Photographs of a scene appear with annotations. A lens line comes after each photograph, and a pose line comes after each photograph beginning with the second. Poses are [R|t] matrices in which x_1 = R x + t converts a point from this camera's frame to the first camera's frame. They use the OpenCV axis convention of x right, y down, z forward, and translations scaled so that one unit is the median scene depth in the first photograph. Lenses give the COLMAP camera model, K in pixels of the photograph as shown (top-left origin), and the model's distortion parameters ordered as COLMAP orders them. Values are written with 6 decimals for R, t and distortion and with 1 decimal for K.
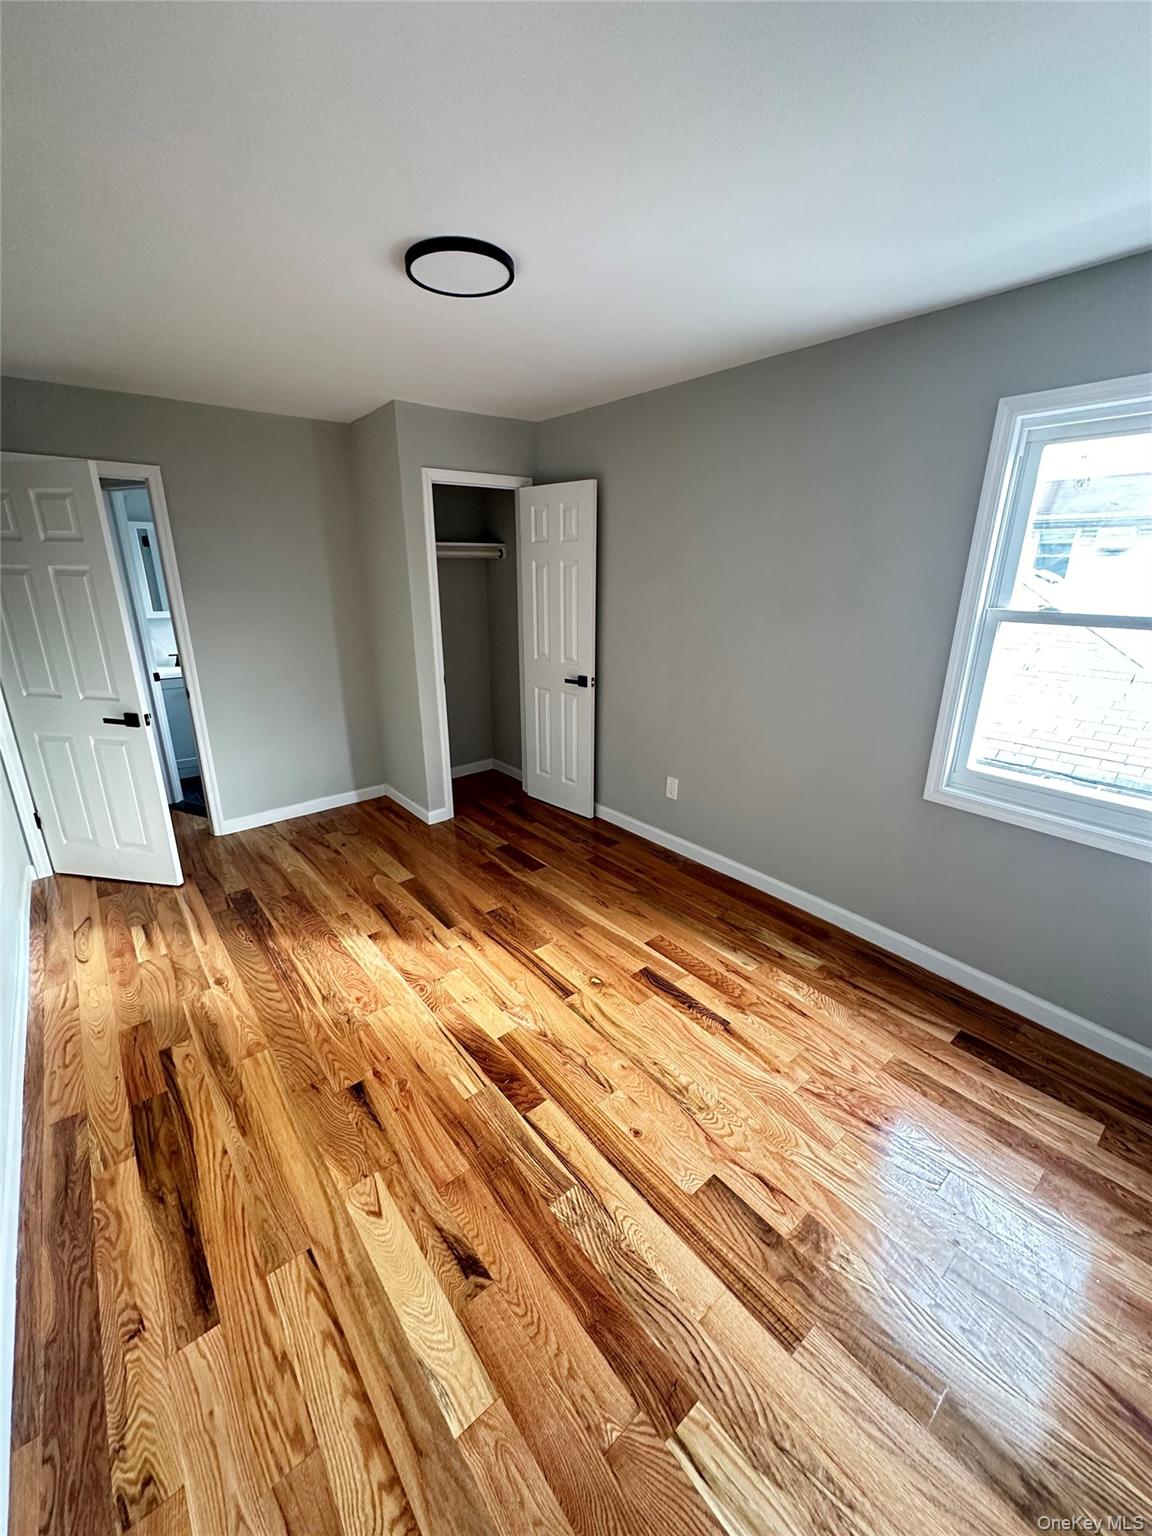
lens RADIAL K [[609.8, 0, 576.0], [0, 609.8, 768.0], [0, 0, 1]] dist [-0.000932, 0.000460]
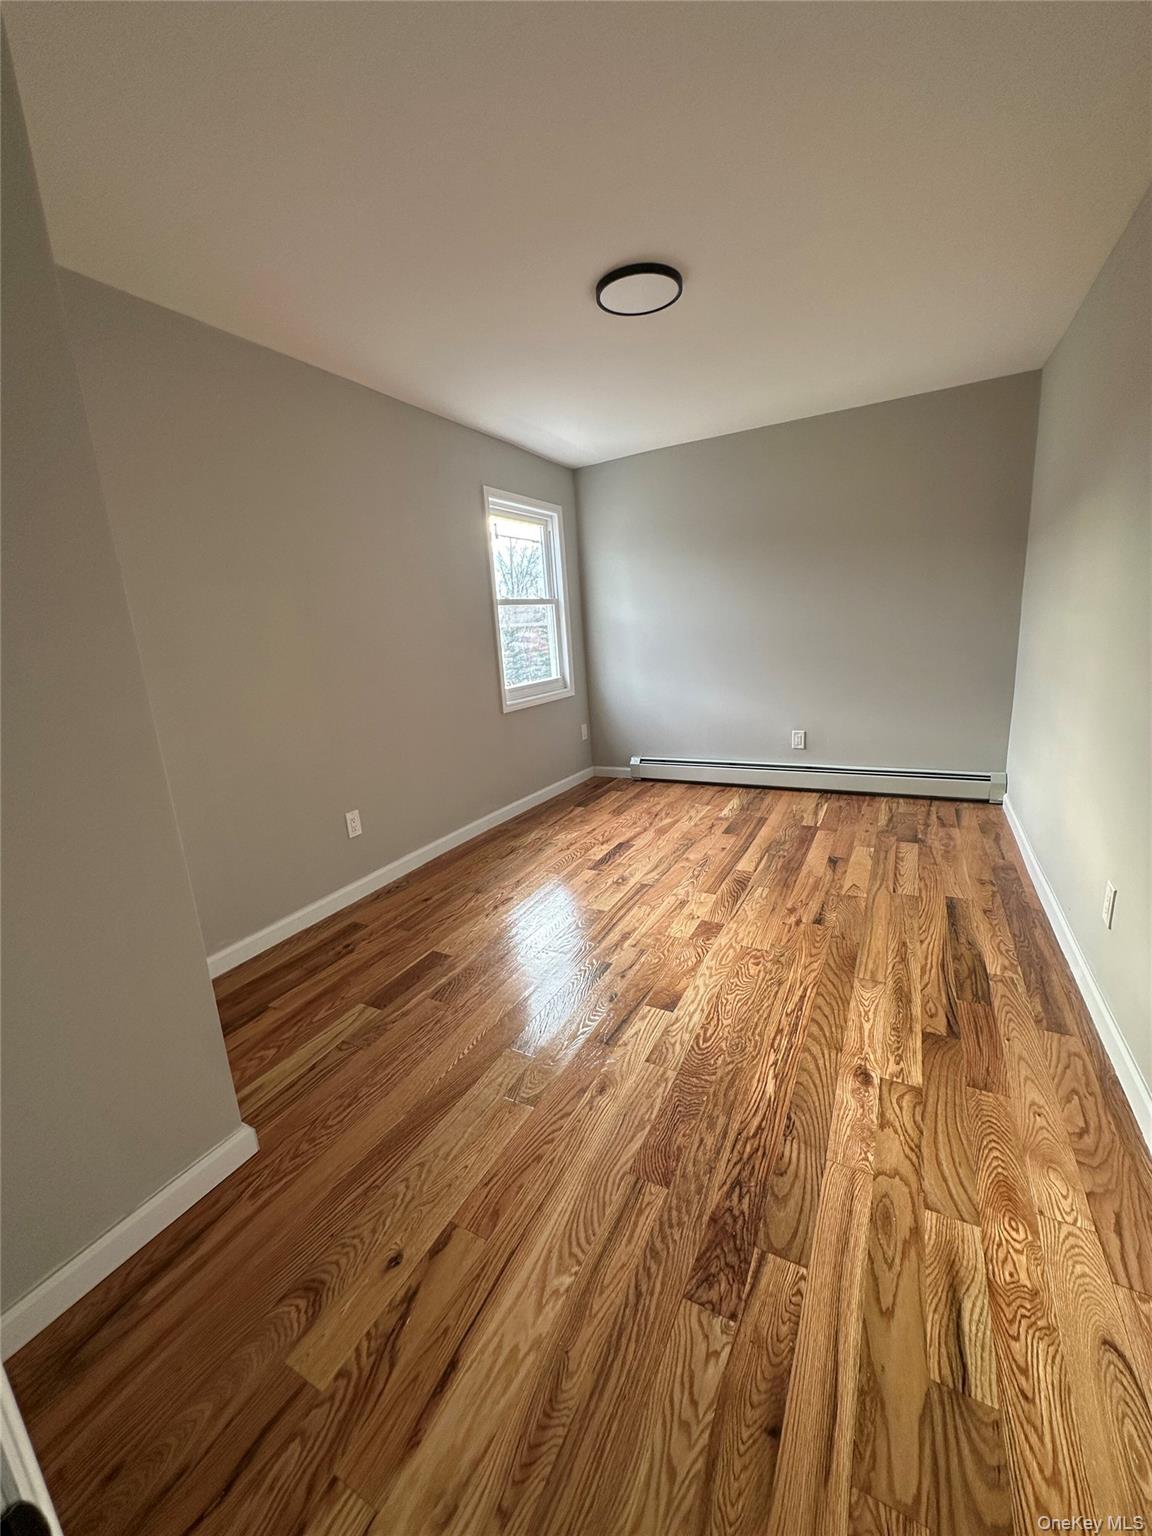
lens RADIAL K [[609.8, 0, 576.0], [0, 609.8, 768.0], [0, 0, 1]] dist [-0.000932, 0.000460]
pose [[-0.381233, -0.192336, 0.904250, -1.185788], [0.349596, 0.875493, 0.333609, -0.349665], [-0.855830, 0.443305, -0.266527, 1.528385]]
